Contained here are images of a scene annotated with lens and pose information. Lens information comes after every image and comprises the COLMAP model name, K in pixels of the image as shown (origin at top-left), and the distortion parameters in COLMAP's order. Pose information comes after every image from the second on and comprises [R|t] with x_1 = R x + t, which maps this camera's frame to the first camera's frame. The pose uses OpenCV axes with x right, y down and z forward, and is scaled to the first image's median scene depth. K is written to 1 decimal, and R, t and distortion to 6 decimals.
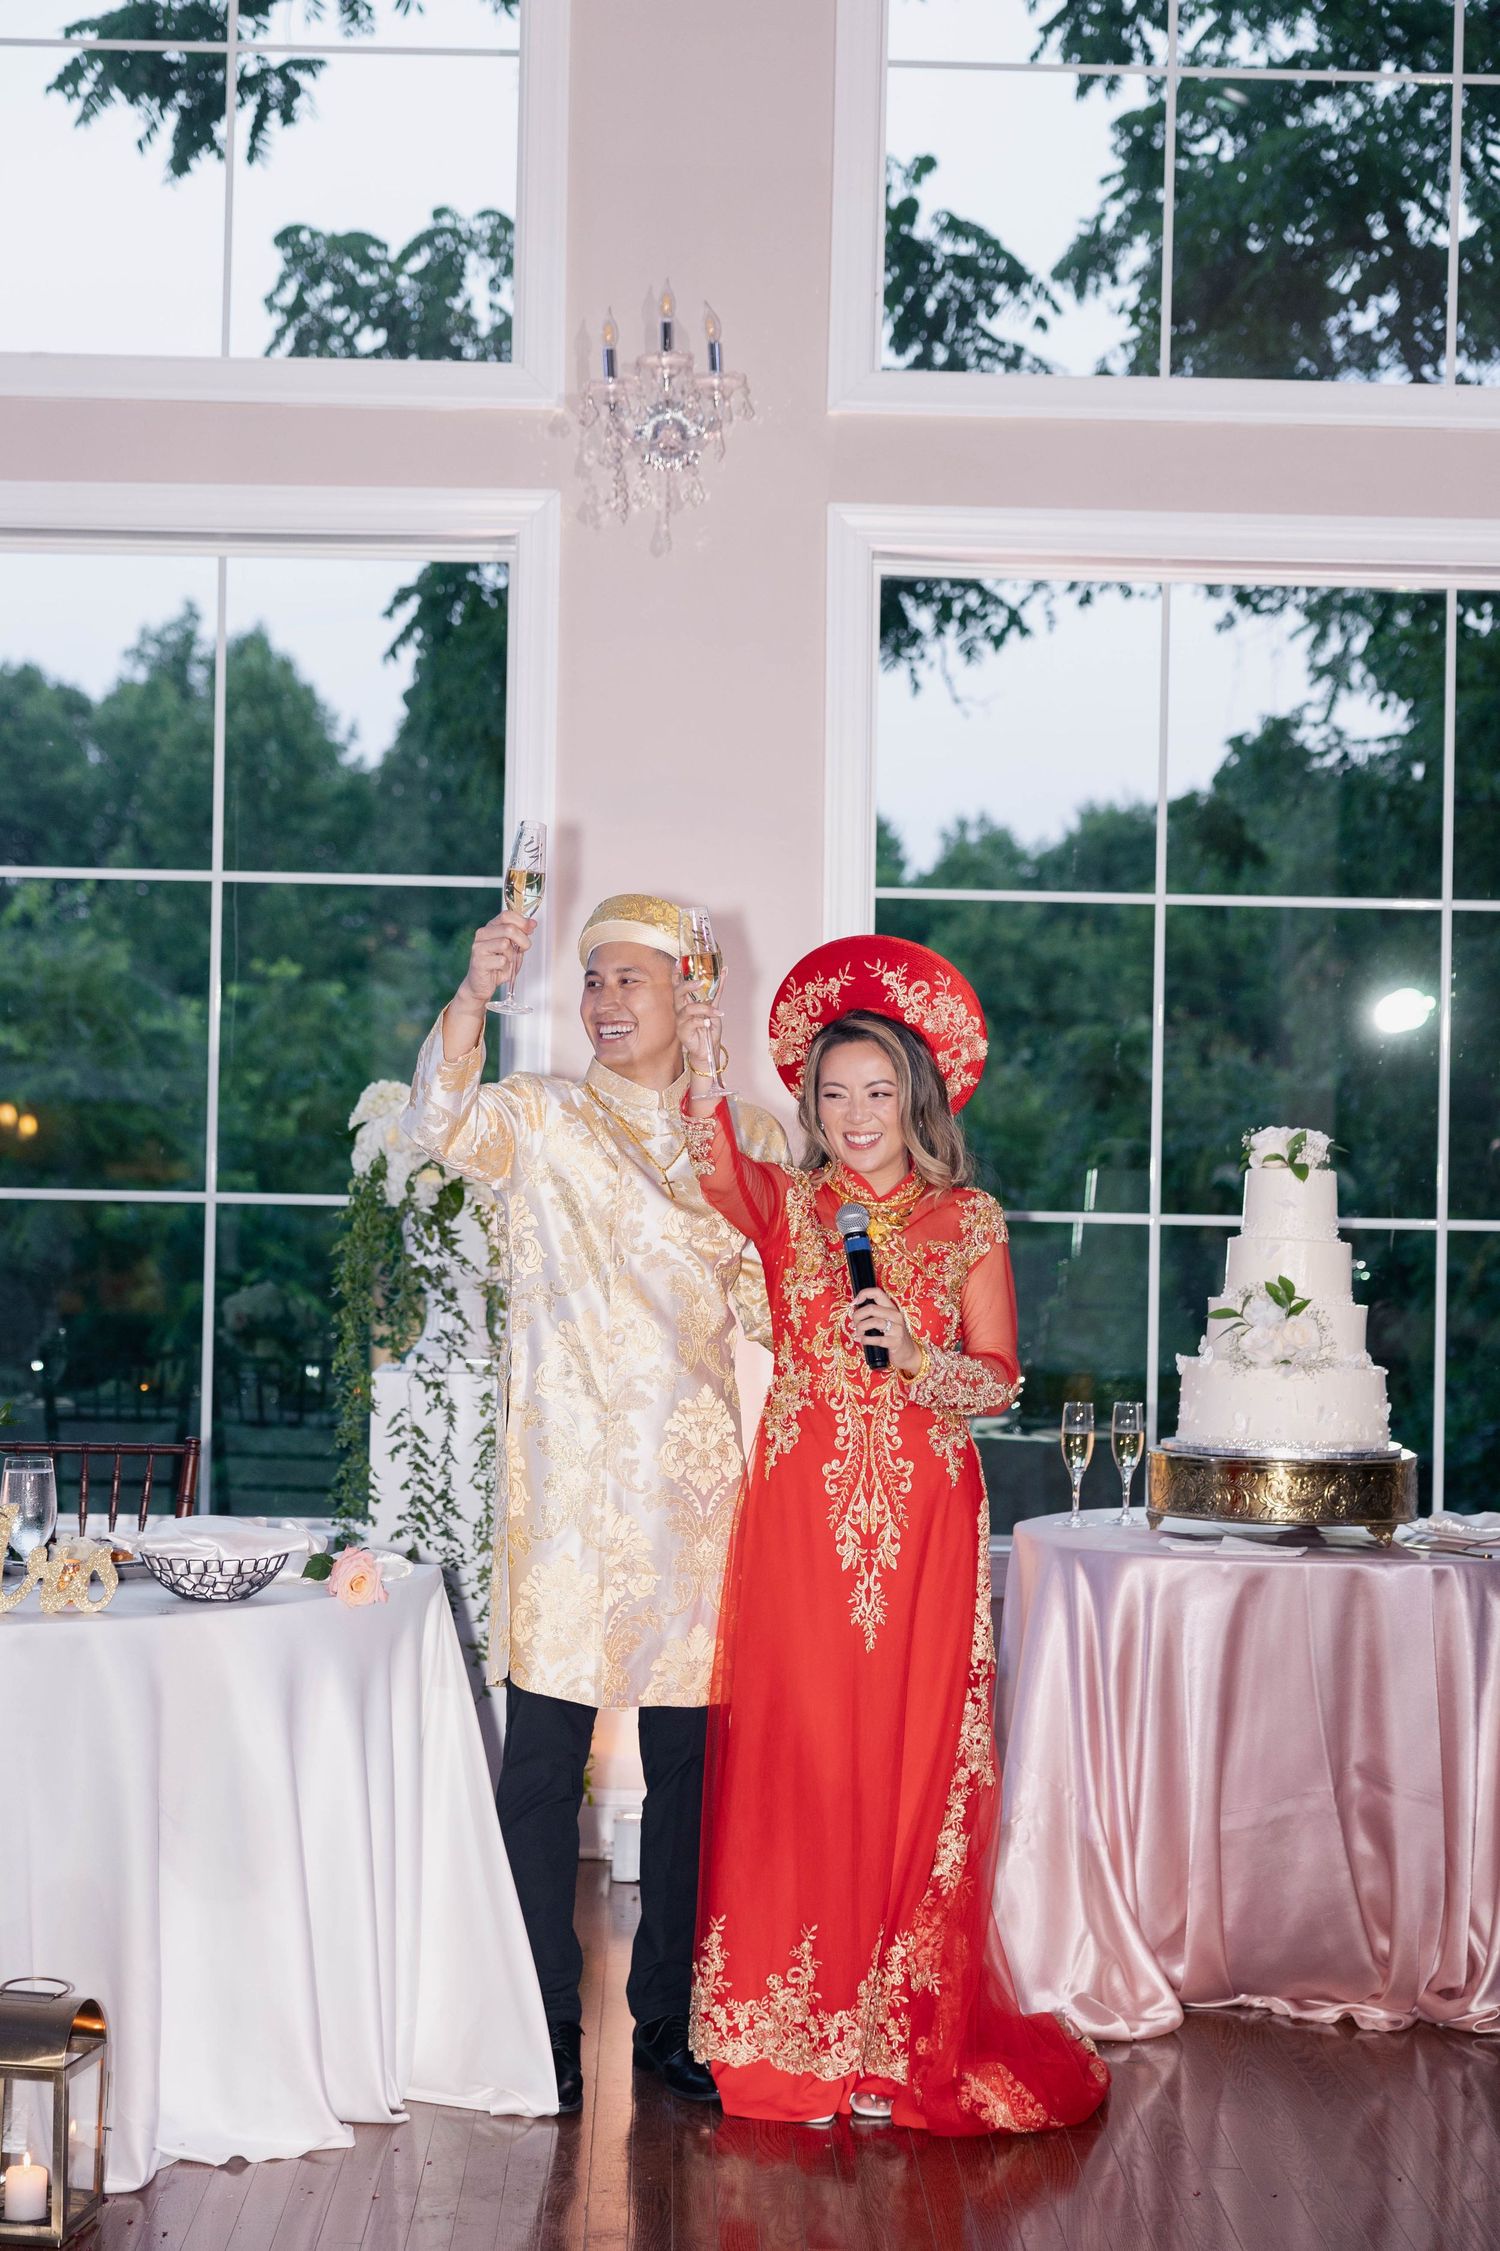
lens RADIAL K [[3815.1, 0, 747.6], [0, 3815.1, 1130.9], [0, 0, 1]] dist [0.025369, 0.000000]
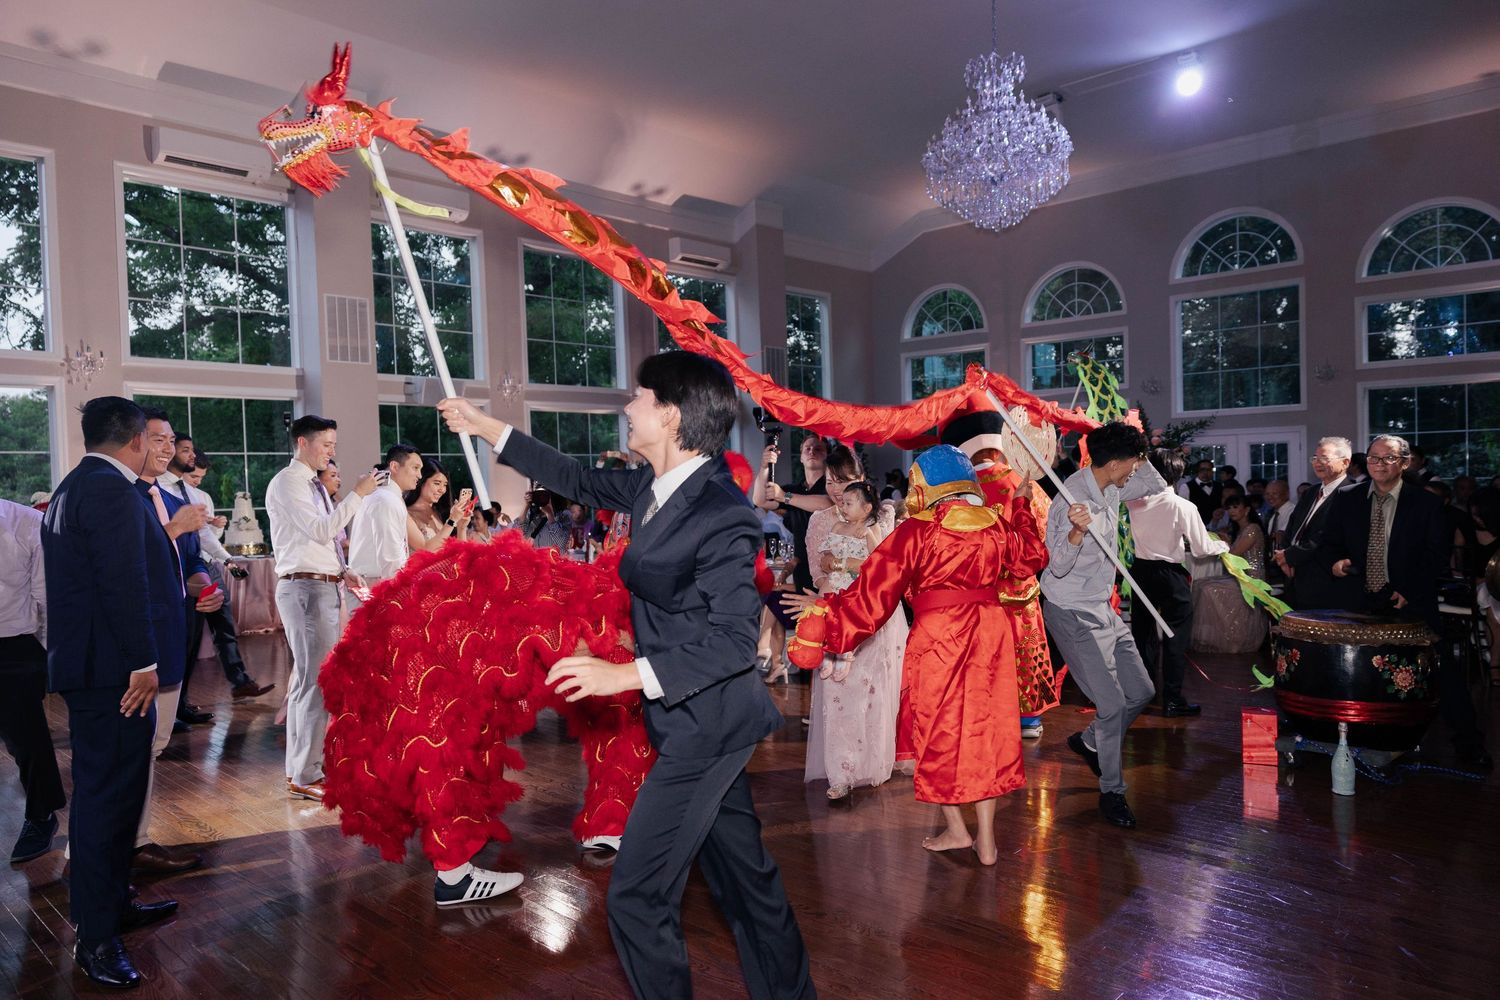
lens RADIAL K [[1023.9, 0, 722.8], [0, 1023.9, 477.4], [0, 0, 1]] dist [0.036070, 0.008886]
pose [[0.713694, -0.033152, 0.699673, -0.400286], [0.045683, 0.998956, 0.000734, 0.008172], [-0.698966, 0.031439, 0.714463, -0.623177]]
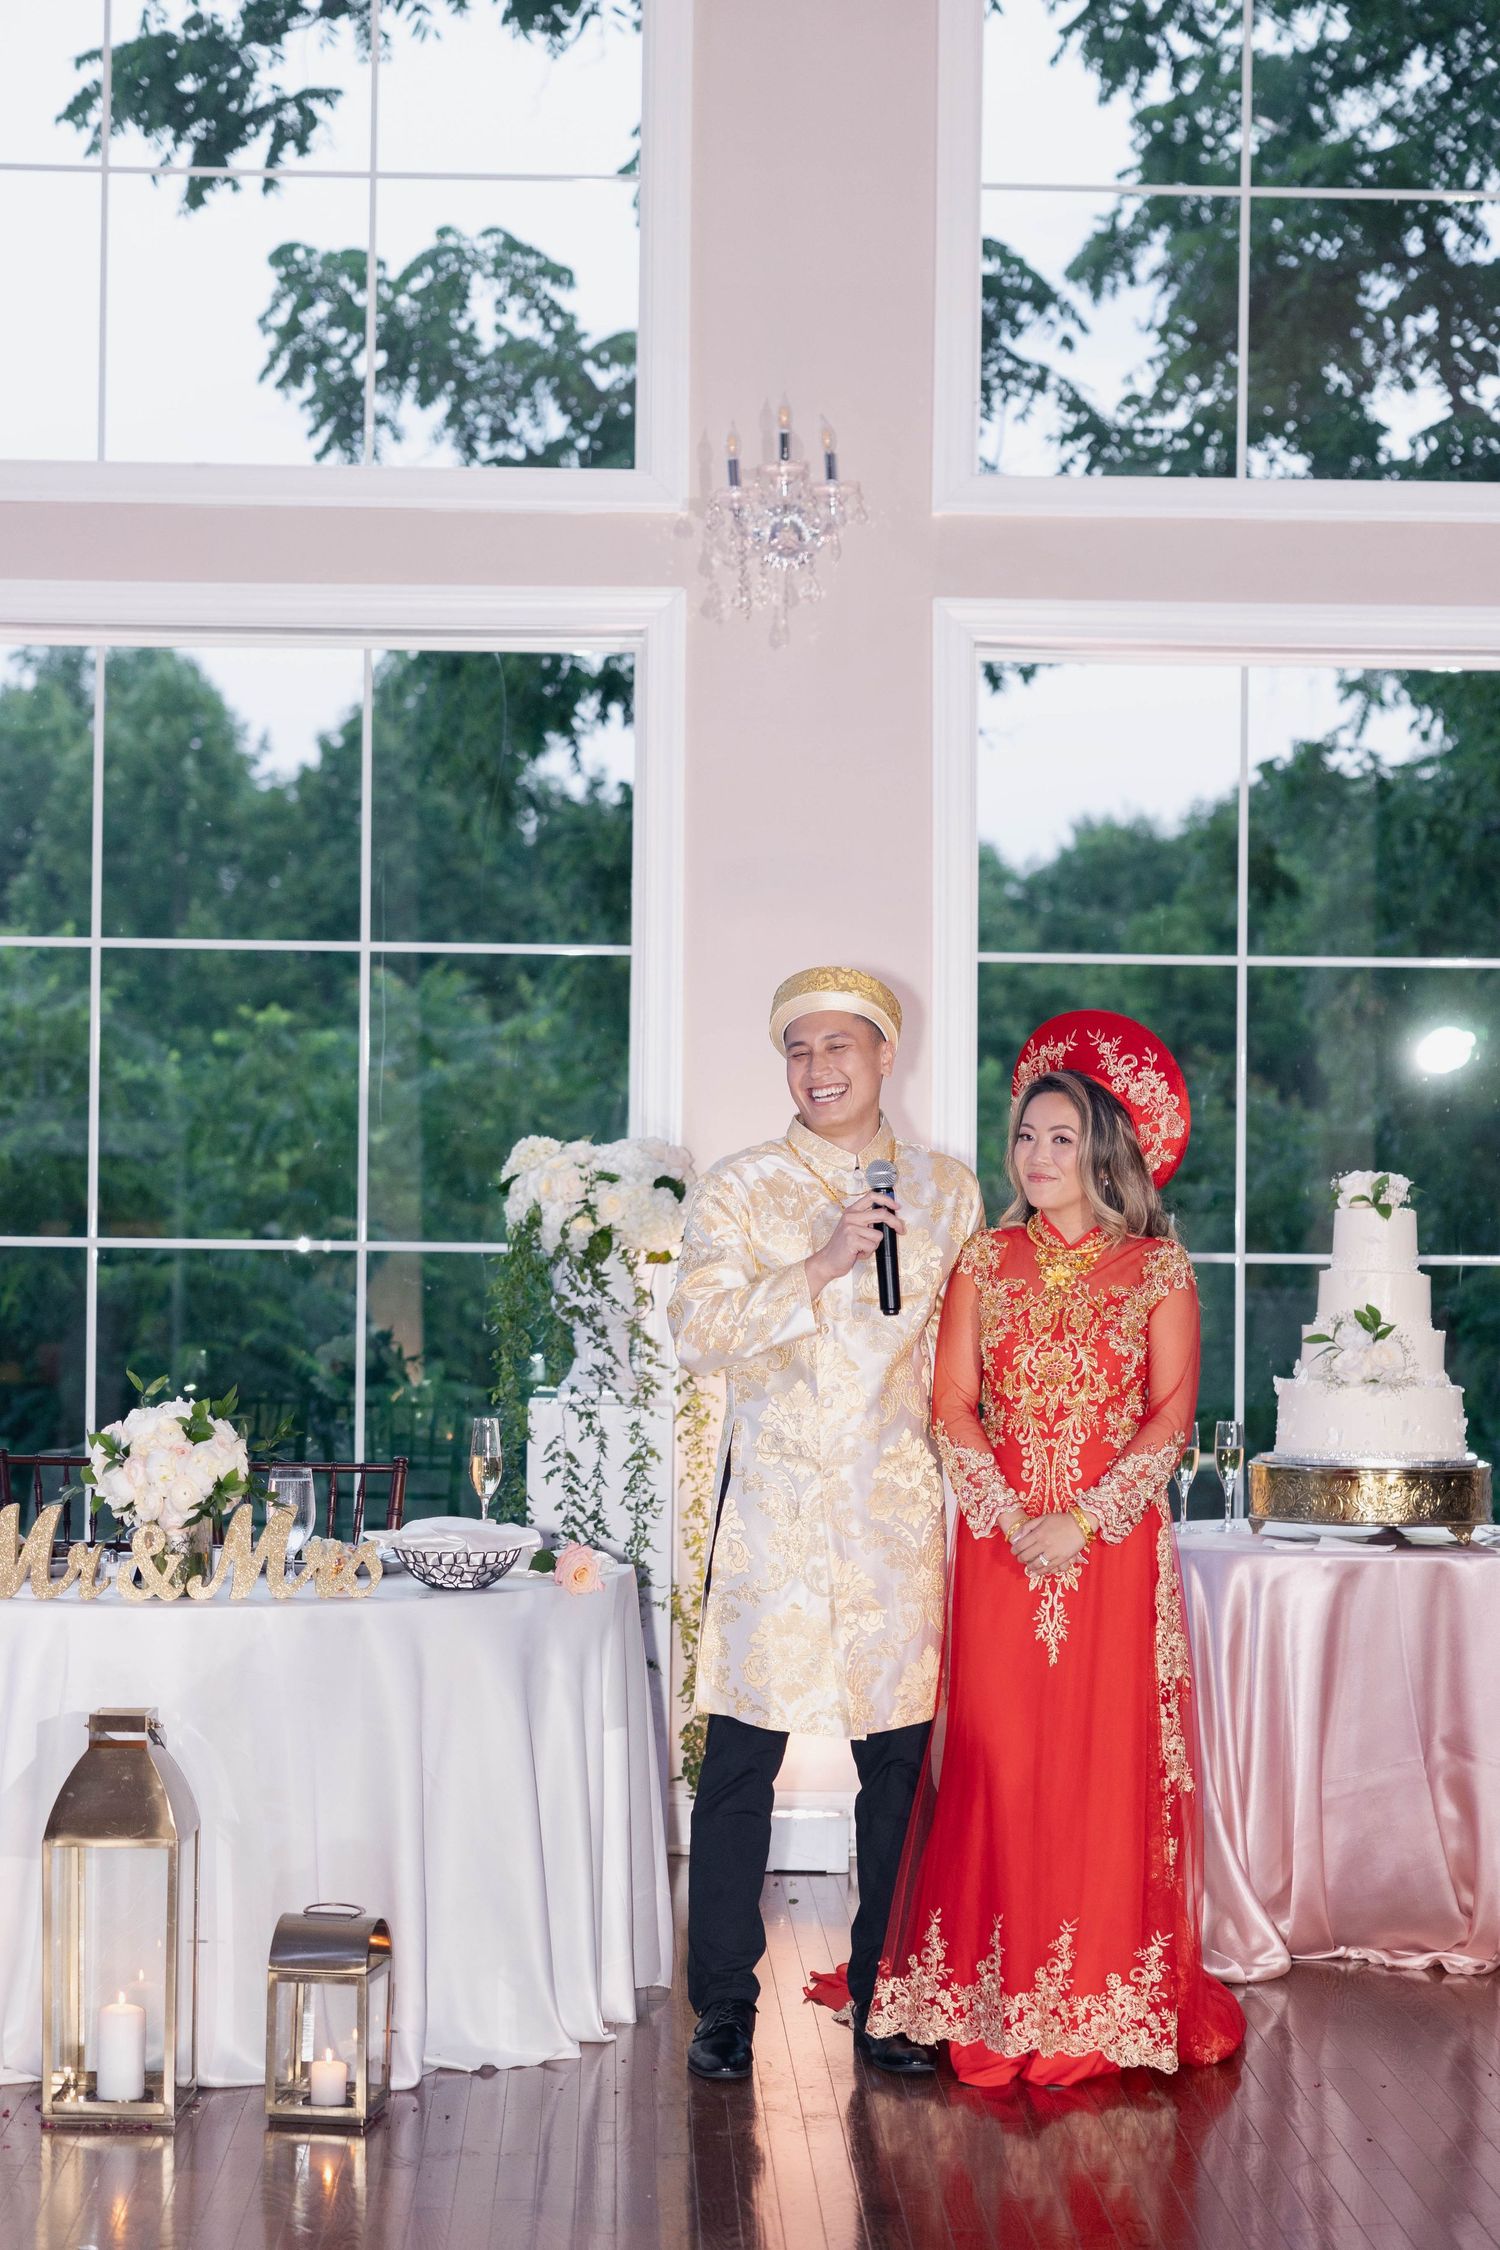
lens RADIAL K [[4330.6, 0, 752.5], [0, 4330.6, 1130.3], [0, 0, 1]] dist [0.049992, 0.000000]
pose [[0.999856, -0.008044, 0.014948, -0.049380], [0.008223, 0.999894, -0.011992, 0.000595], [-0.014850, 0.012113, 0.999816, -0.222875]]
